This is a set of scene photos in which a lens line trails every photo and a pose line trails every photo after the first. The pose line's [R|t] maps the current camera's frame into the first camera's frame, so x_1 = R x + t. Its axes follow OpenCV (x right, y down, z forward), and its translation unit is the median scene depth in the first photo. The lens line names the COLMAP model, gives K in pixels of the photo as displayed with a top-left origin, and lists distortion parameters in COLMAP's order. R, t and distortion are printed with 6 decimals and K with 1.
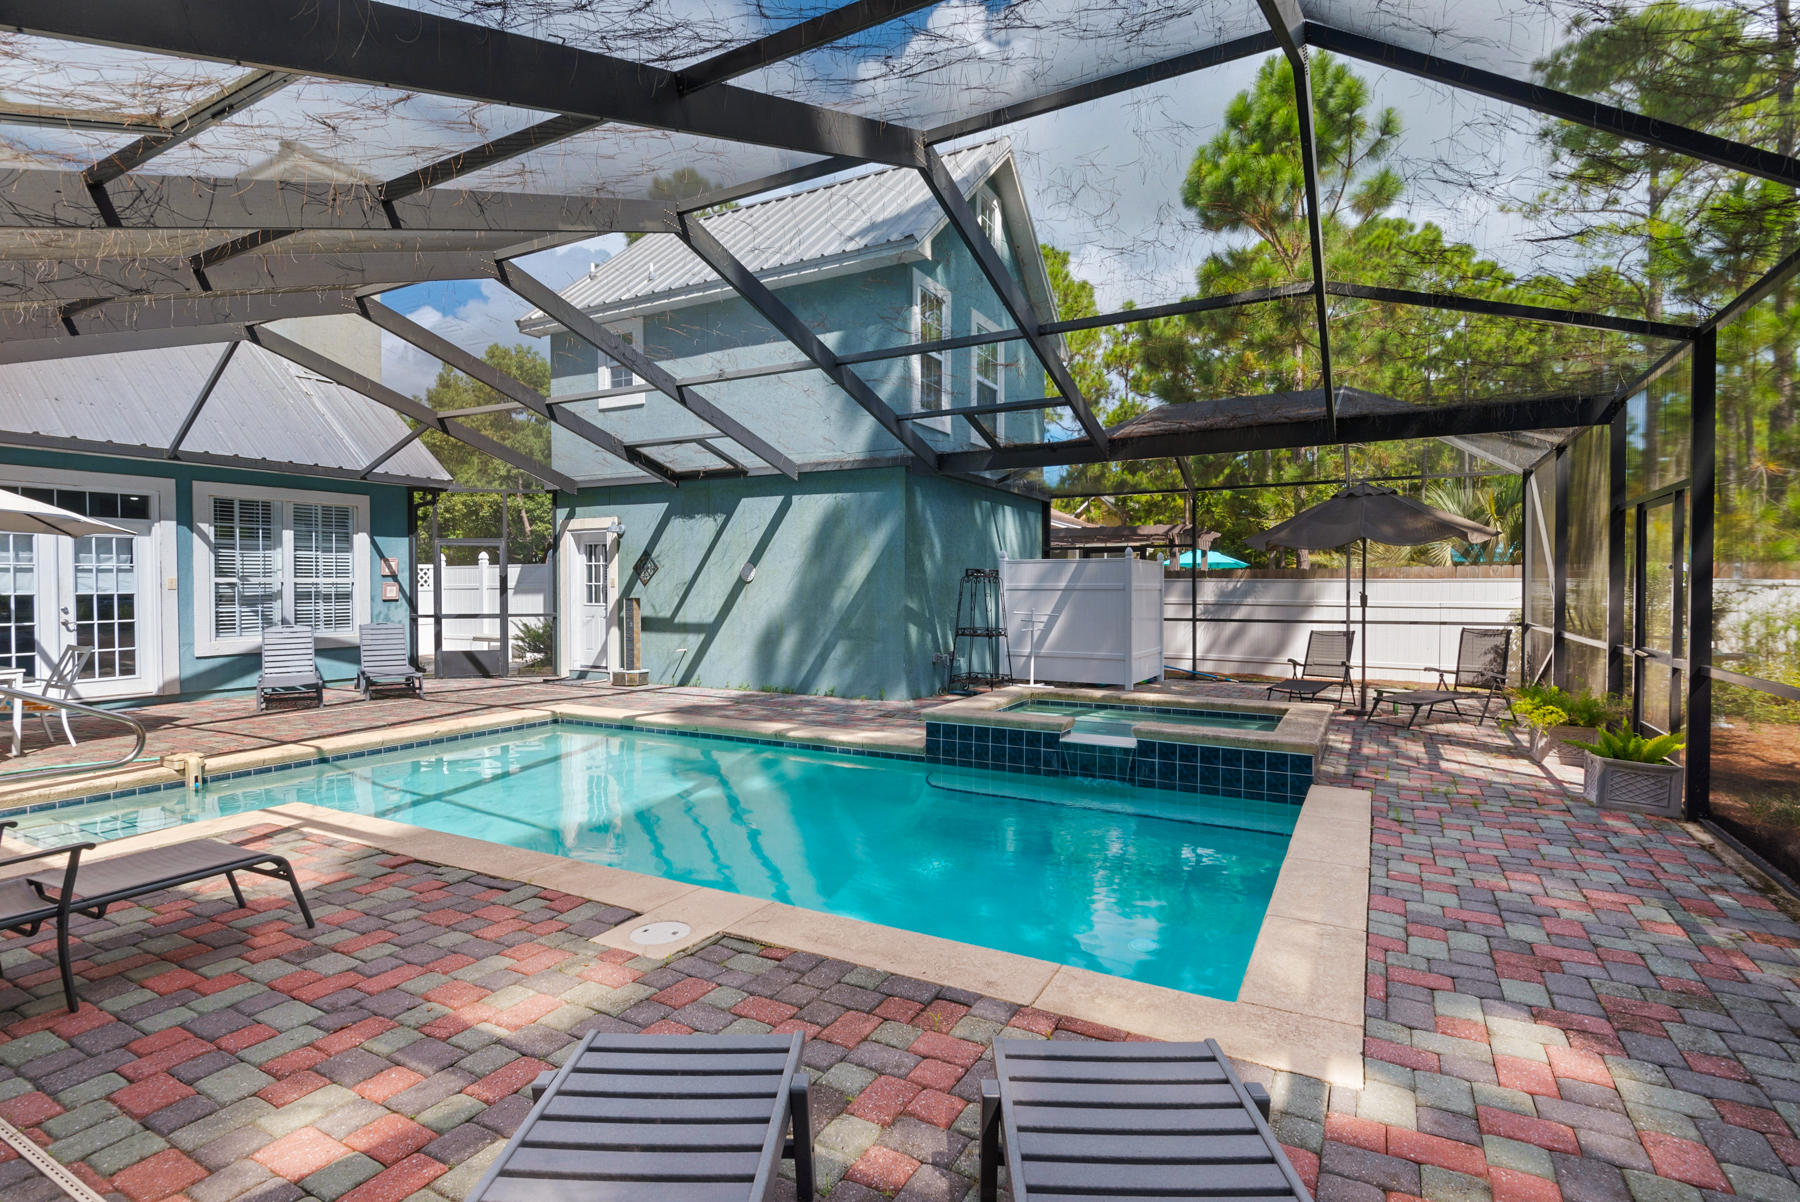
lens RADIAL K [[871.6, 0, 900.9], [0, 871.6, 587.4], [0, 0, 1]] dist [0.003696, -0.003363]
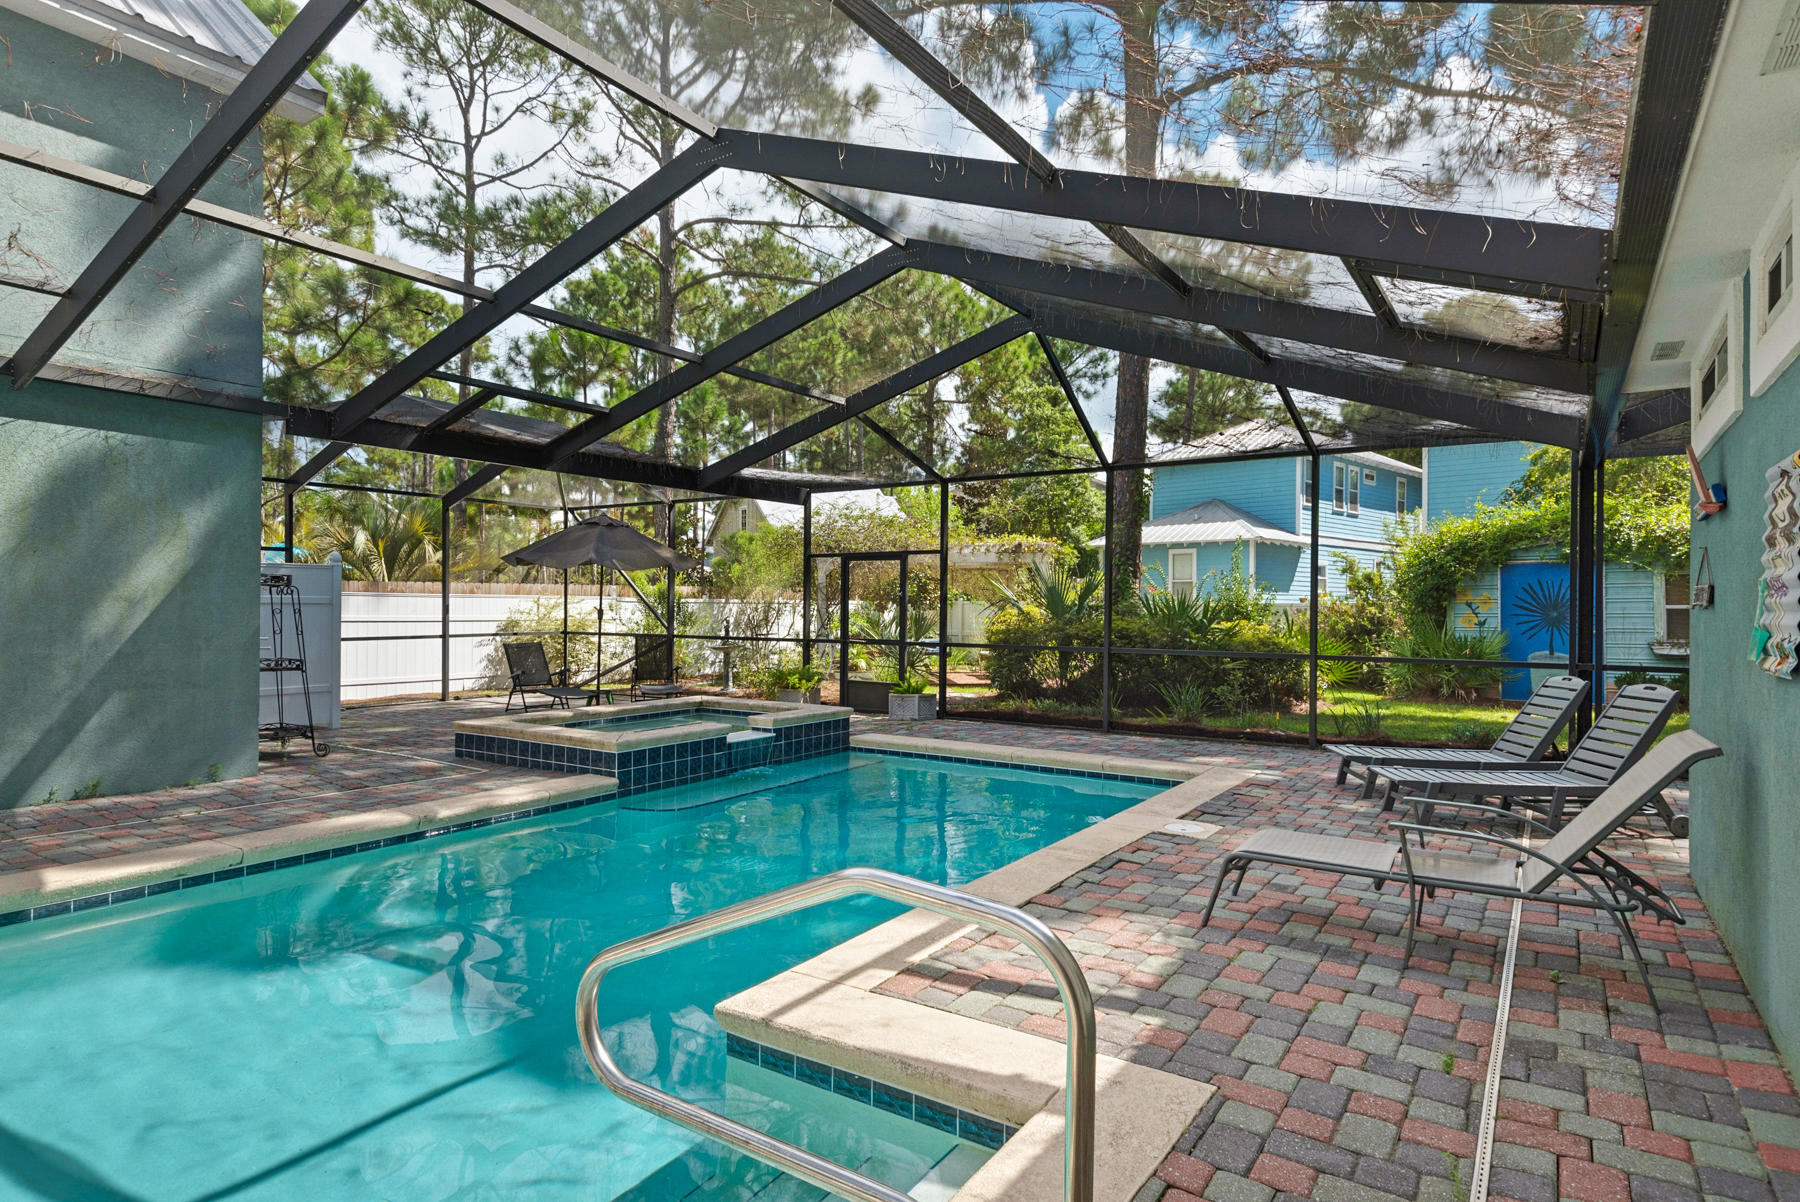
lens RADIAL K [[988.3, 0, 894.3], [0, 988.3, 600.6], [0, 0, 1]] dist [0.007337, 0.000497]
pose [[0.093571, 0.005658, 0.995596, -0.676978], [-0.003413, 0.999980, -0.005362, 0.003029], [-0.995607, -0.002896, 0.093589, 0.444088]]
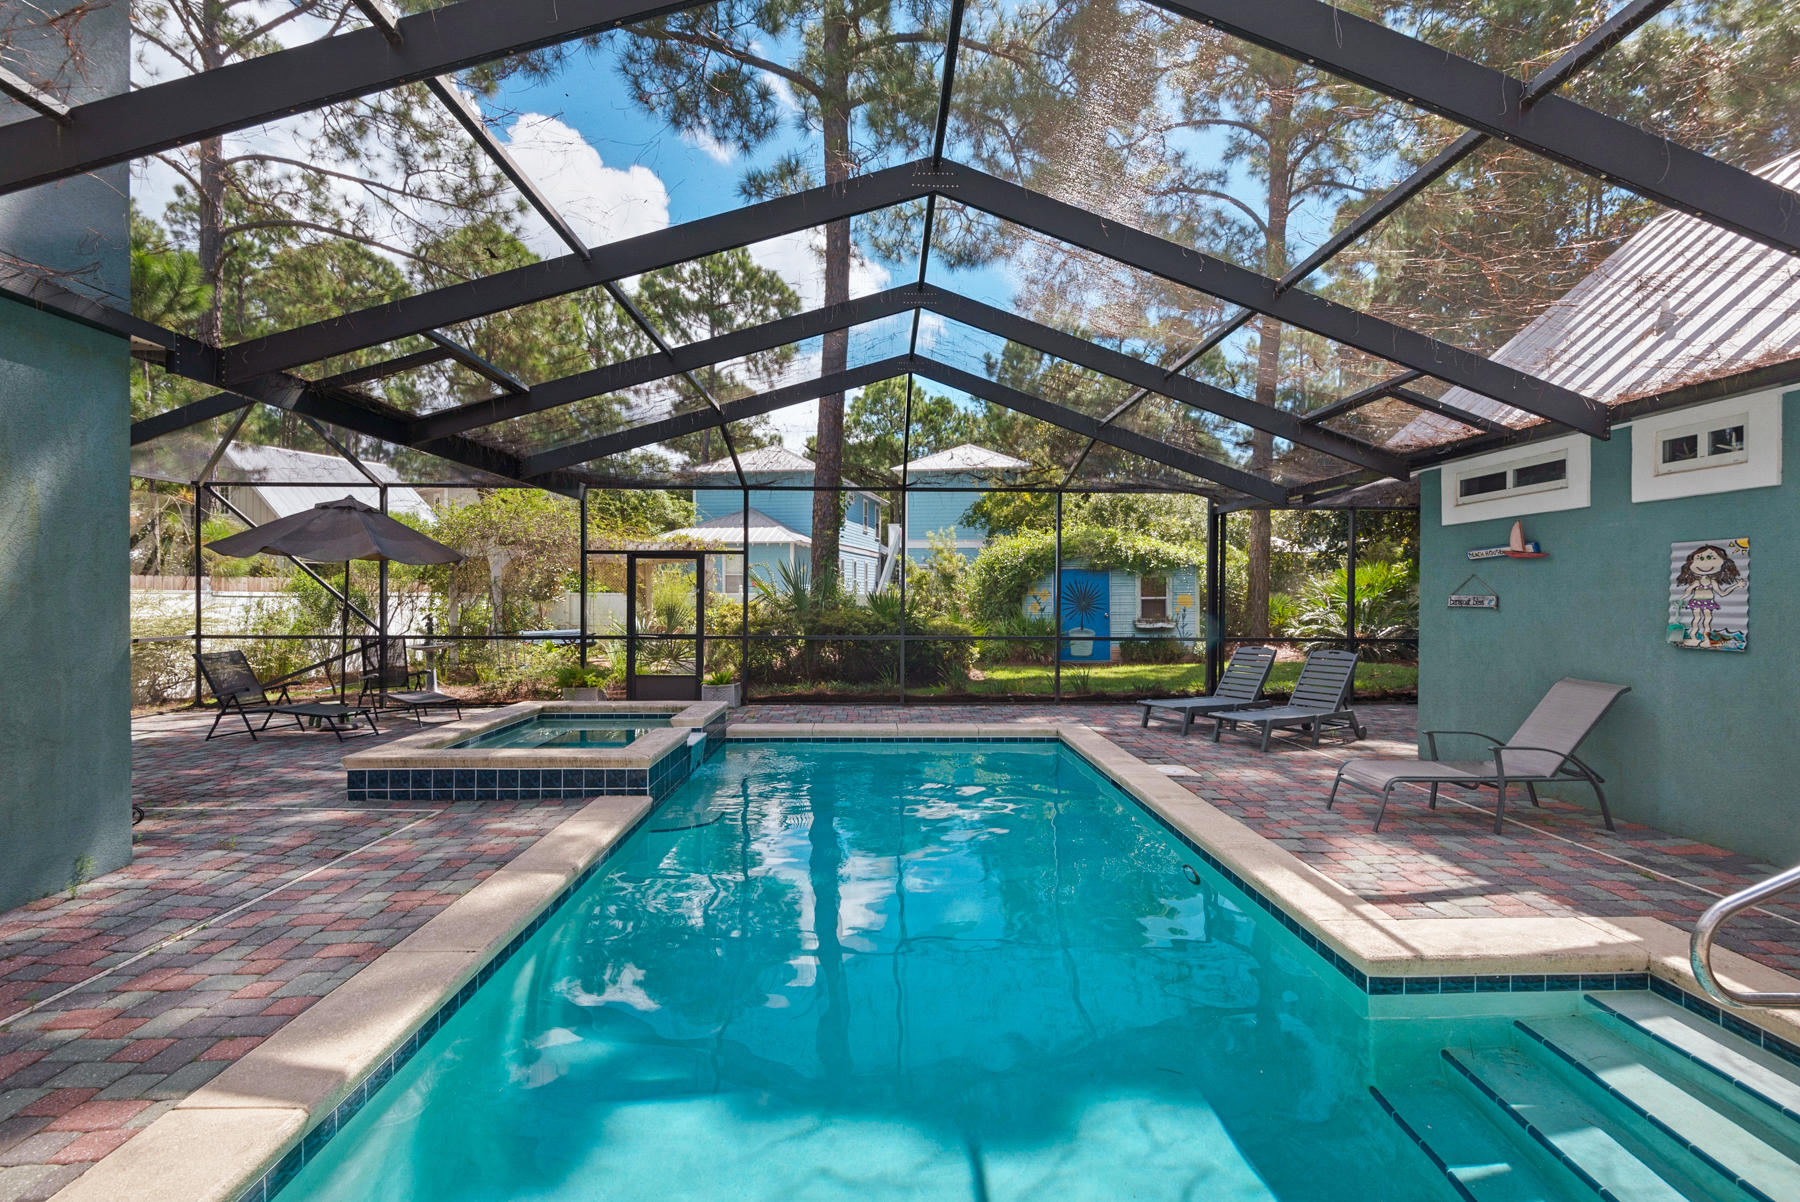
lens RADIAL K [[835.0, 0, 906.1], [0, 835.0, 607.9], [0, 0, 1]] dist [0.003531, -0.004722]
pose [[-0.499068, -0.017473, 0.866386, -0.554354], [-0.002467, 0.999821, 0.018743, -0.010712], [-0.866559, 0.007217, -0.499022, 0.849555]]
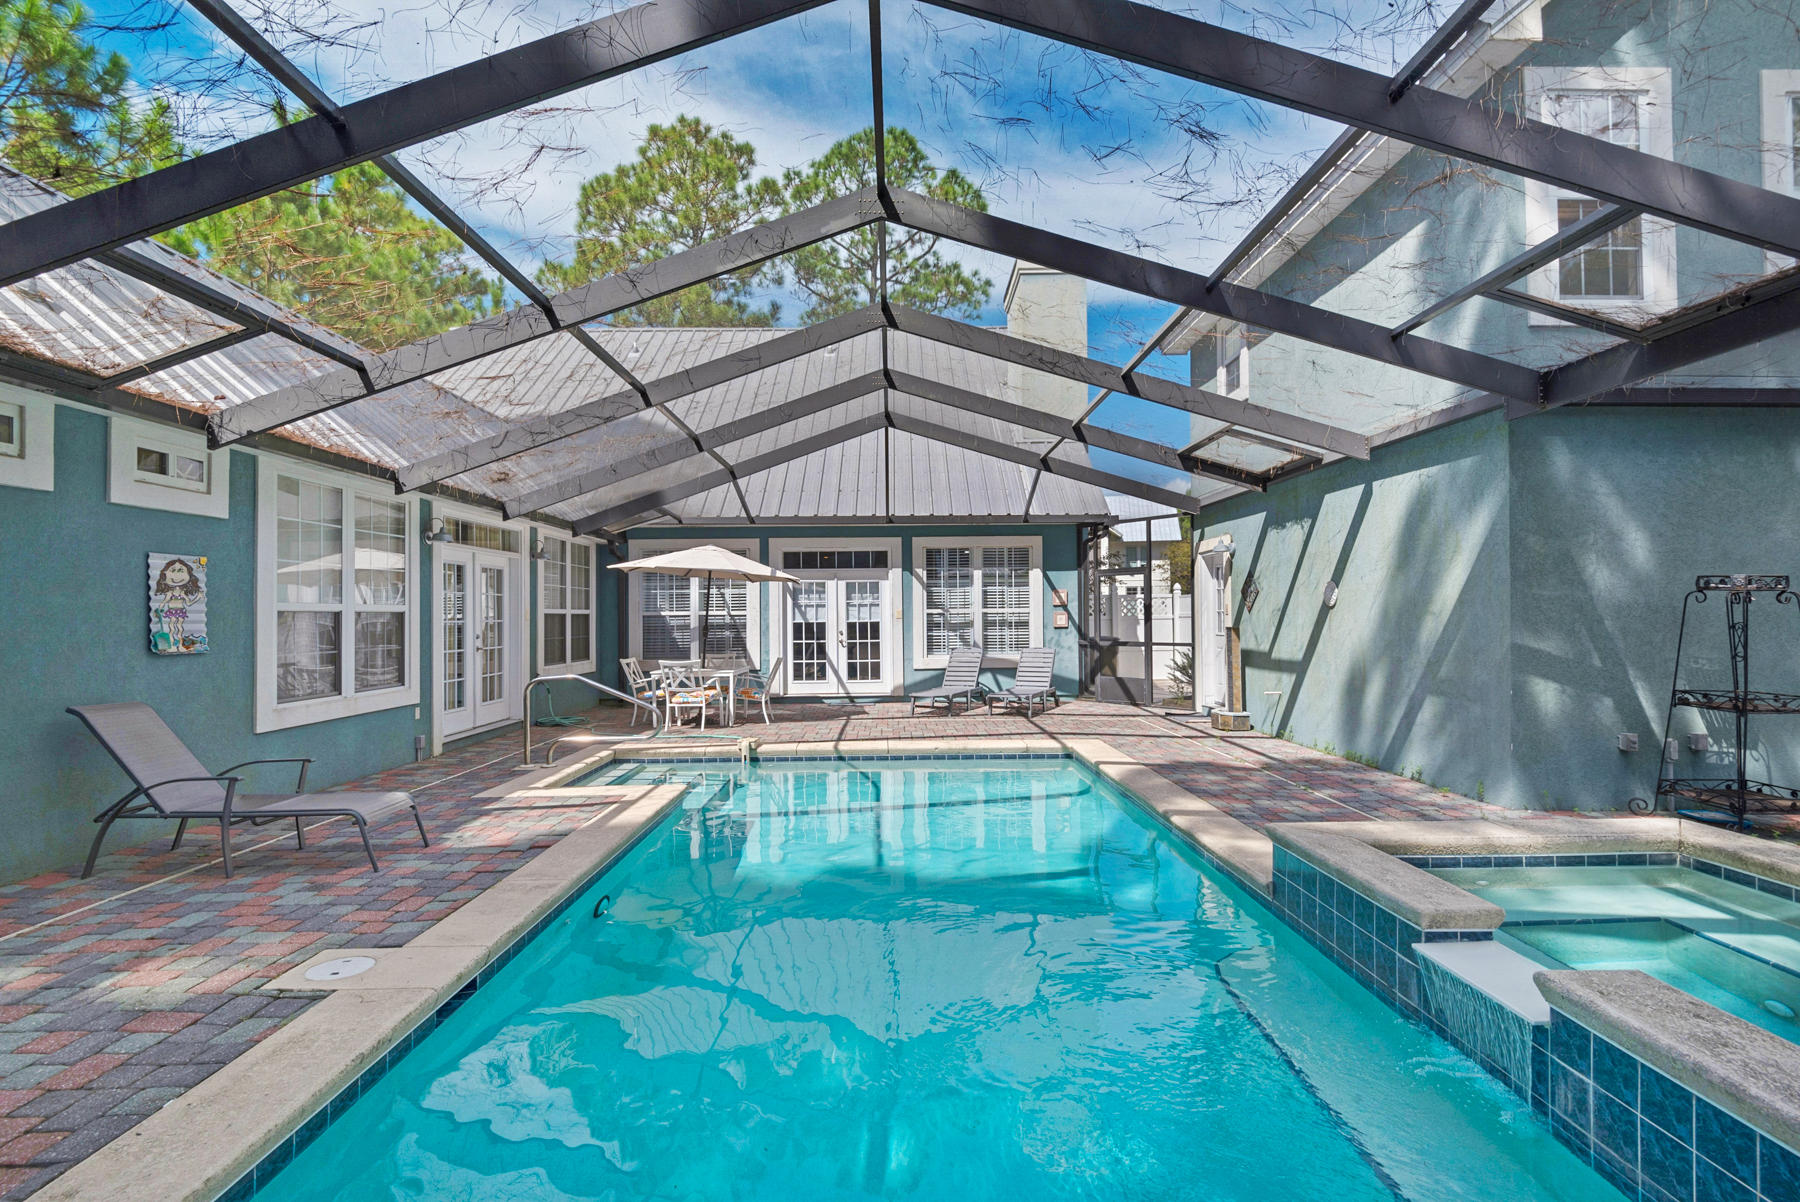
lens RADIAL K [[835.0, 0, 903.6], [0, 835.0, 611.1], [0, 0, 1]] dist [0.003531, -0.004722]
pose [[0.489831, -0.009393, -0.871767, 0.288021], [0.006348, 0.999954, -0.007208, 0.000112], [0.871794, -0.002003, 0.489868, 0.361506]]
